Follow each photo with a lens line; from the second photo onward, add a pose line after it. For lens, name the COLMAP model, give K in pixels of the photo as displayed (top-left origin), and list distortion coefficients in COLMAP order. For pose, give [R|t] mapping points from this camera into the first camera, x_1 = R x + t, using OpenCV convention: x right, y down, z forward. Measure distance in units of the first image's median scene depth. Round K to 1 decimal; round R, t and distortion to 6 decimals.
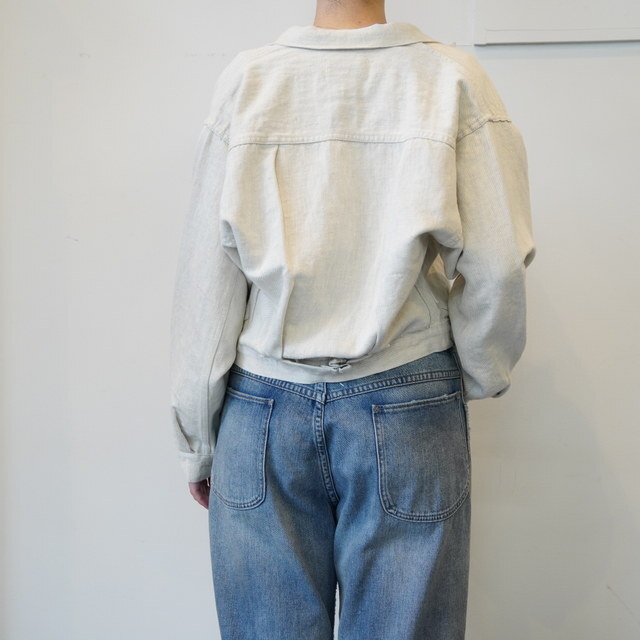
lens RADIAL K [[1601.9, 0, 319.9], [0, 1601.9, 321.1], [0, 0, 1]] dist [0.263180, 0.000000]
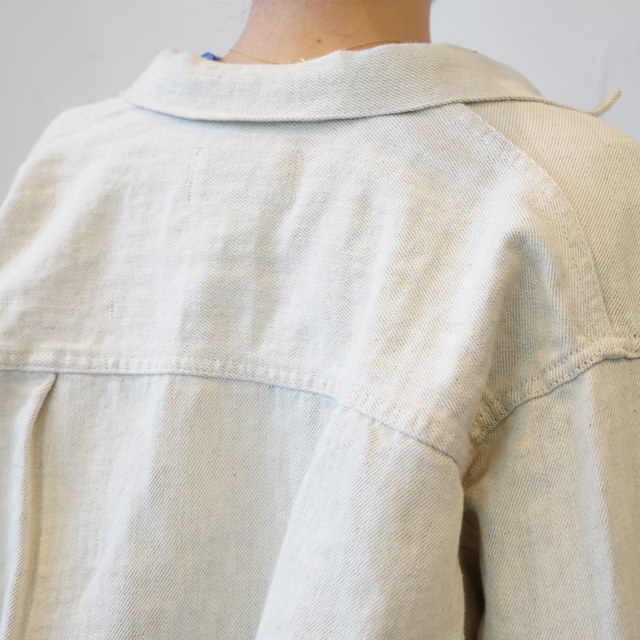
lens RADIAL K [[1601.9, 0, 319.6], [0, 1601.9, 316.9], [0, 0, 1]] dist [0.263180, 0.000000]
pose [[0.881170, 0.083222, -0.465417, 0.203958], [-0.047460, 0.994984, 0.088058, -0.158553], [0.470411, -0.055505, 0.880700, 0.691180]]
